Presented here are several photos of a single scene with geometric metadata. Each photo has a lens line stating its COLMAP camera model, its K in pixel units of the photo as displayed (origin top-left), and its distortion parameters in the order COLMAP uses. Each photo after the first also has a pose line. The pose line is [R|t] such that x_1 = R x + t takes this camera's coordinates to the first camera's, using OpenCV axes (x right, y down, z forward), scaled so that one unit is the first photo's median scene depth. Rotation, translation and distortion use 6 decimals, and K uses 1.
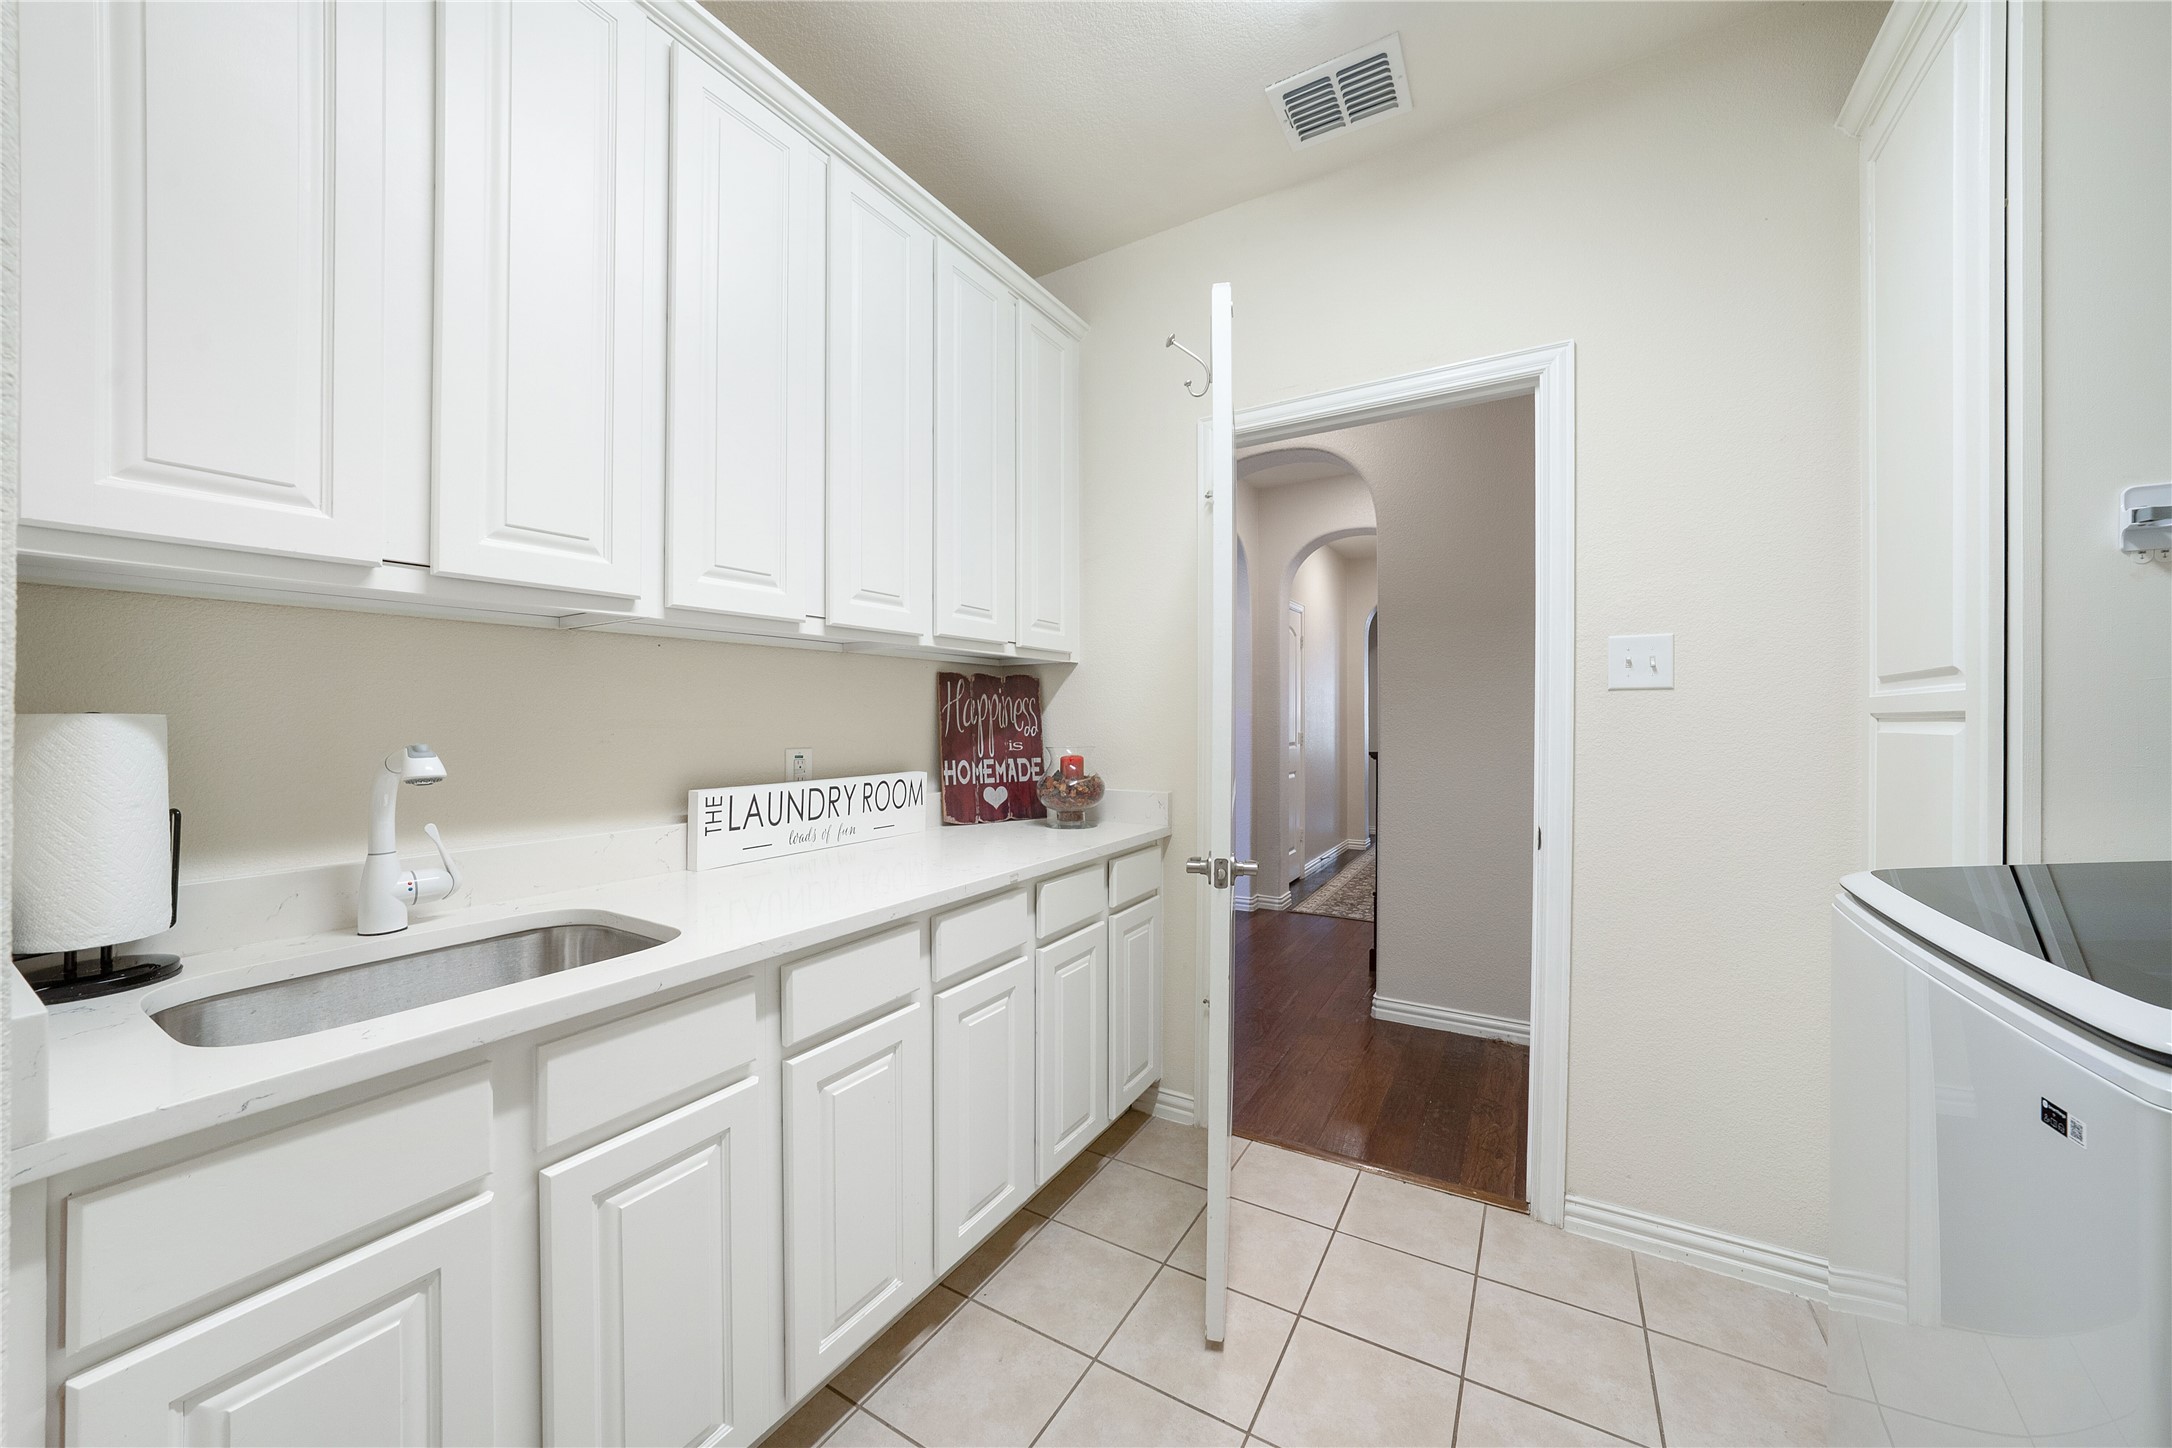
lens RADIAL K [[758.9, 0, 1087.7], [0, 758.9, 727.4], [0, 0, 1]] dist [-0.021868, 0.003298]
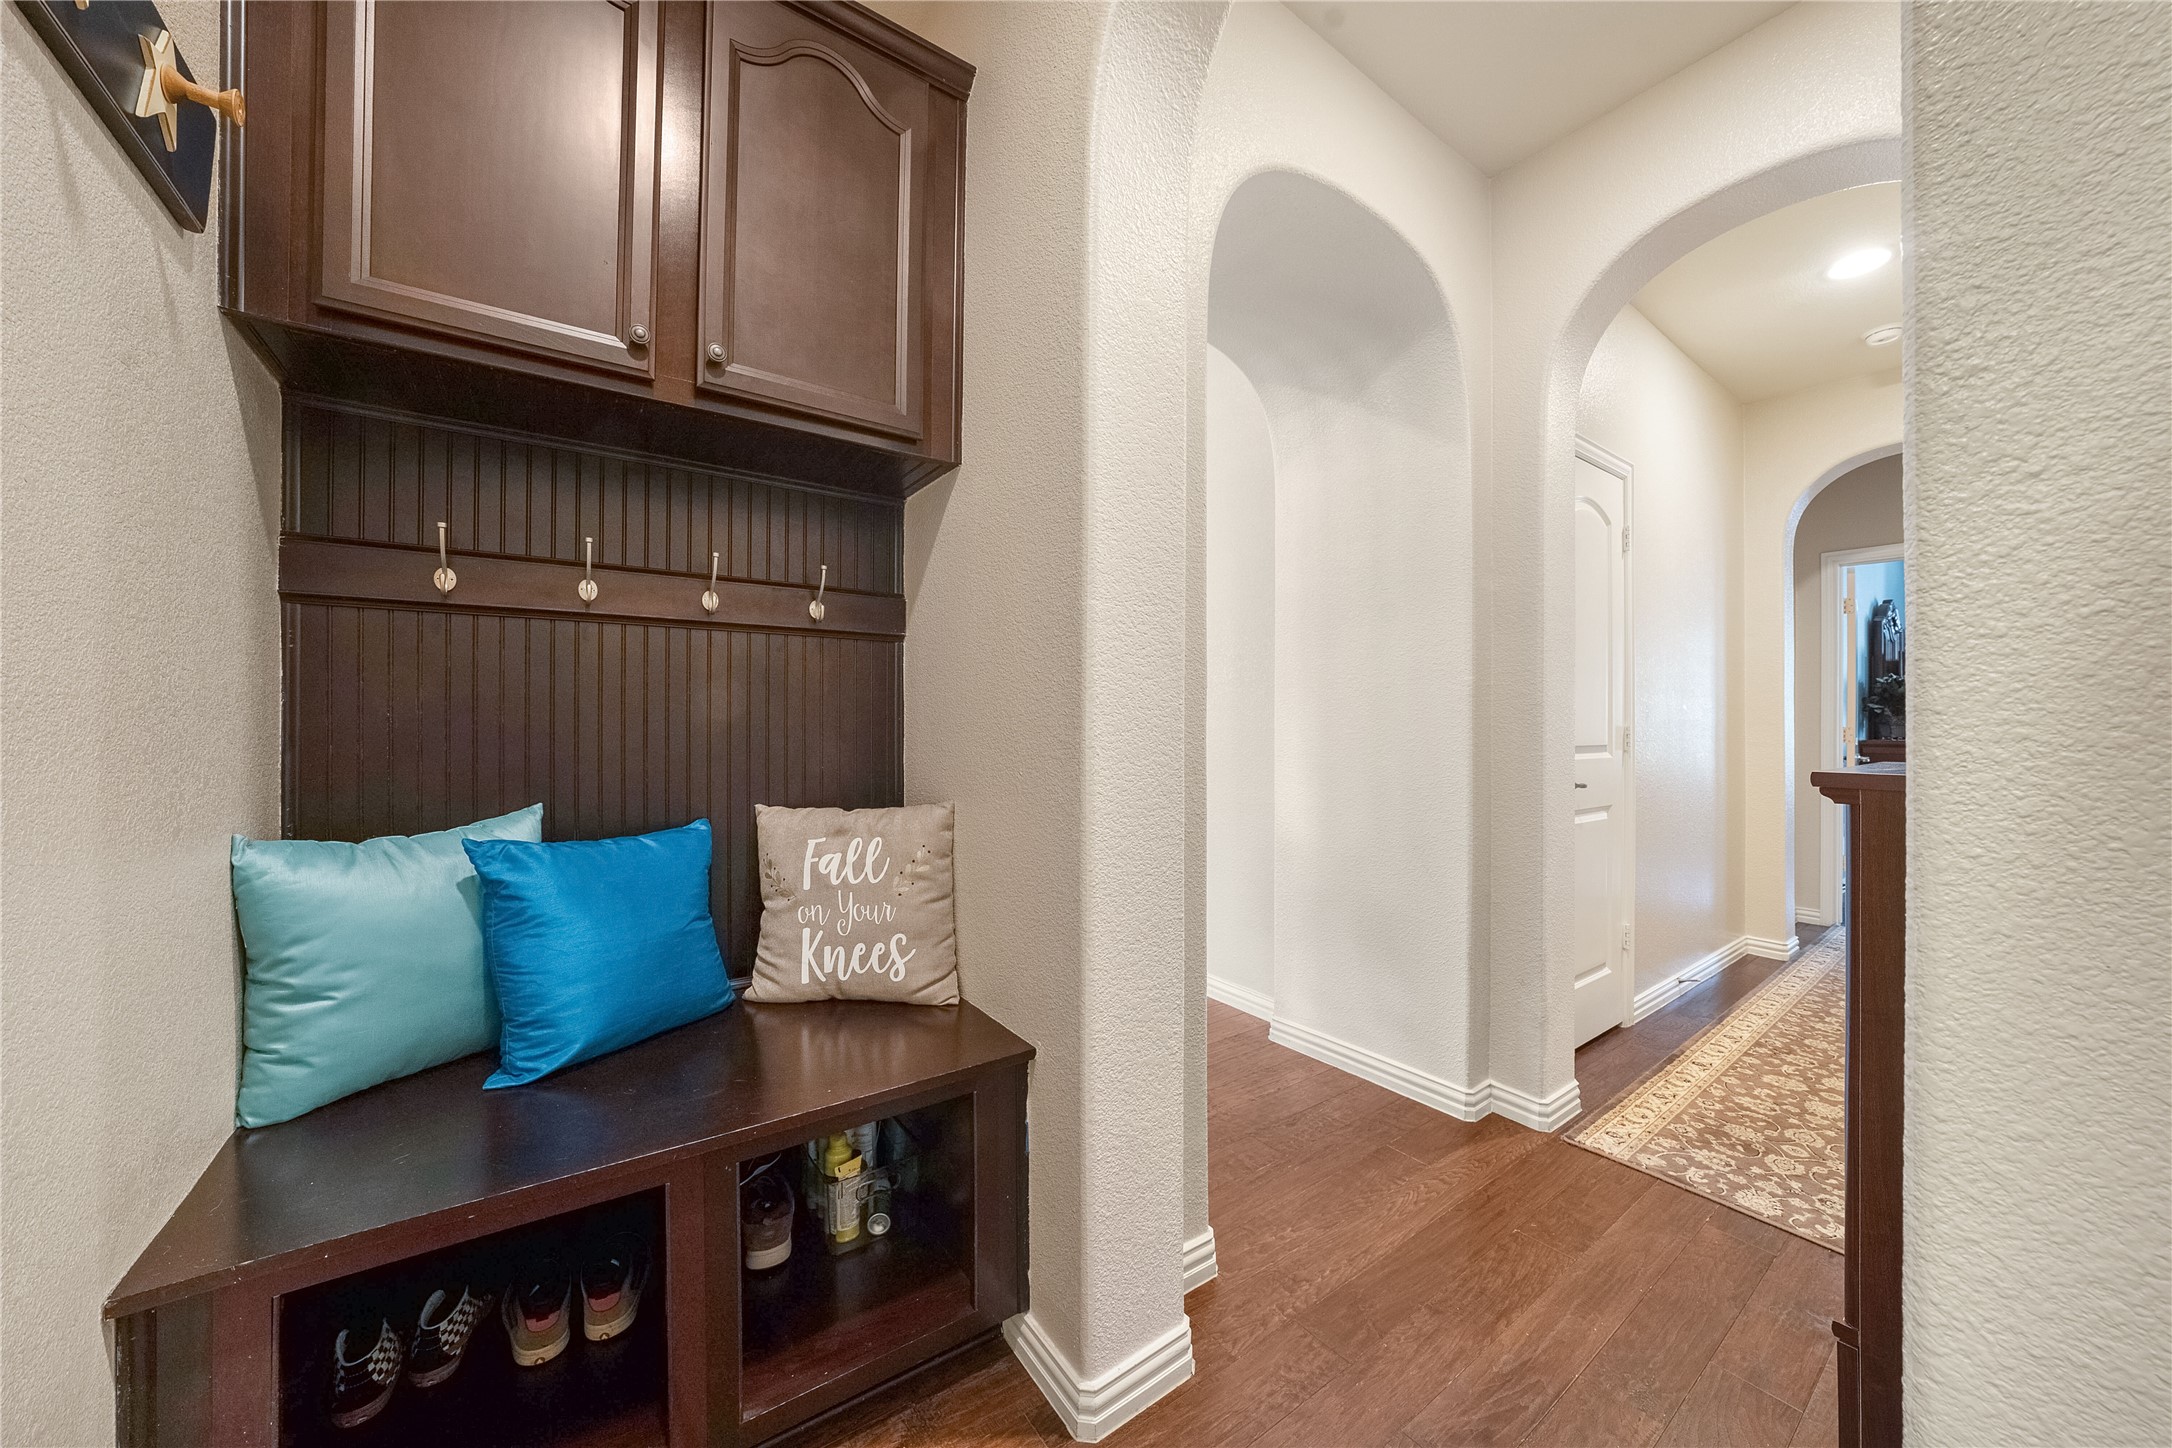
lens RADIAL K [[758.9, 0, 1094.3], [0, 758.9, 722.2], [0, 0, 1]] dist [-0.021868, 0.003298]
pose [[0.922725, 0.000108, -0.385459, 0.152656], [-0.001656, 0.999992, -0.003682, 0.006134], [0.385455, 0.004036, 0.922718, 0.421830]]
